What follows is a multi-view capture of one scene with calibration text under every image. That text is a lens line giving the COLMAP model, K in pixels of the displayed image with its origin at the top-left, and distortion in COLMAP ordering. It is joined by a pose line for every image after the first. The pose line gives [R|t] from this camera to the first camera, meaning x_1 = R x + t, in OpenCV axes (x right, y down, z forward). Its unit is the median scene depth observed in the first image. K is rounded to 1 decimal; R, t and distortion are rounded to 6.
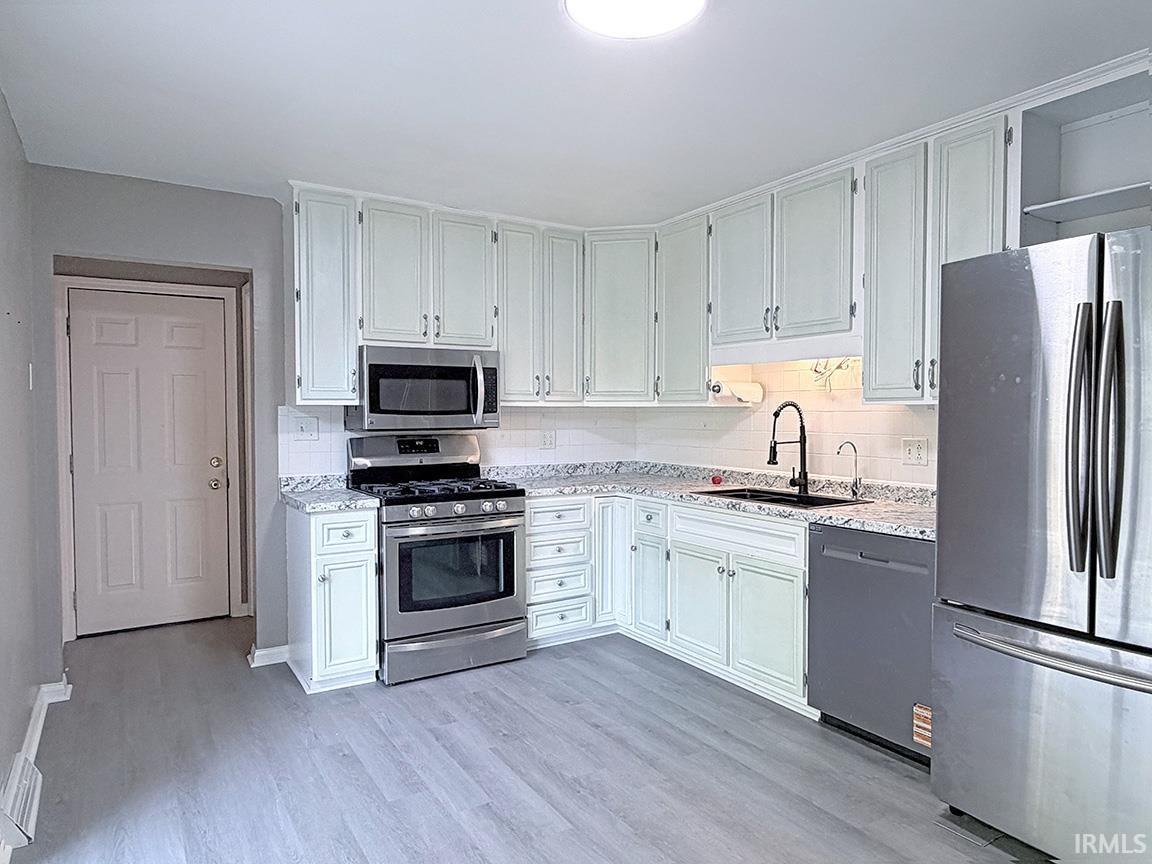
lens RADIAL K [[718.3, 0, 576.0], [0, 718.3, 432.0], [0, 0, 1]] dist [0.001811, -0.000841]
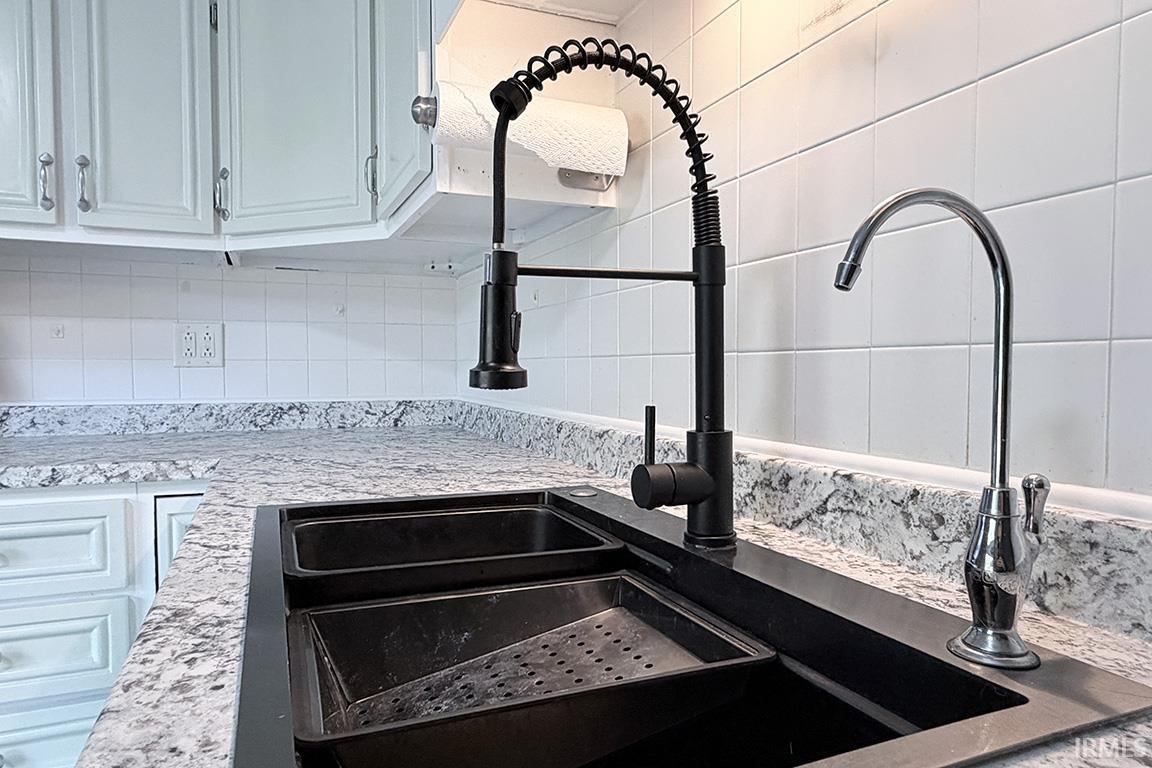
lens RADIAL K [[709.5, 0, 576.0], [0, 709.5, 384.0], [0, 0, 1]] dist [0.005084, 0.001926]
pose [[0.987581, 0.007710, -0.156923, 0.311425], [-0.008636, 0.999949, -0.005220, 0.044023], [0.156875, 0.006510, 0.987597, 0.804698]]
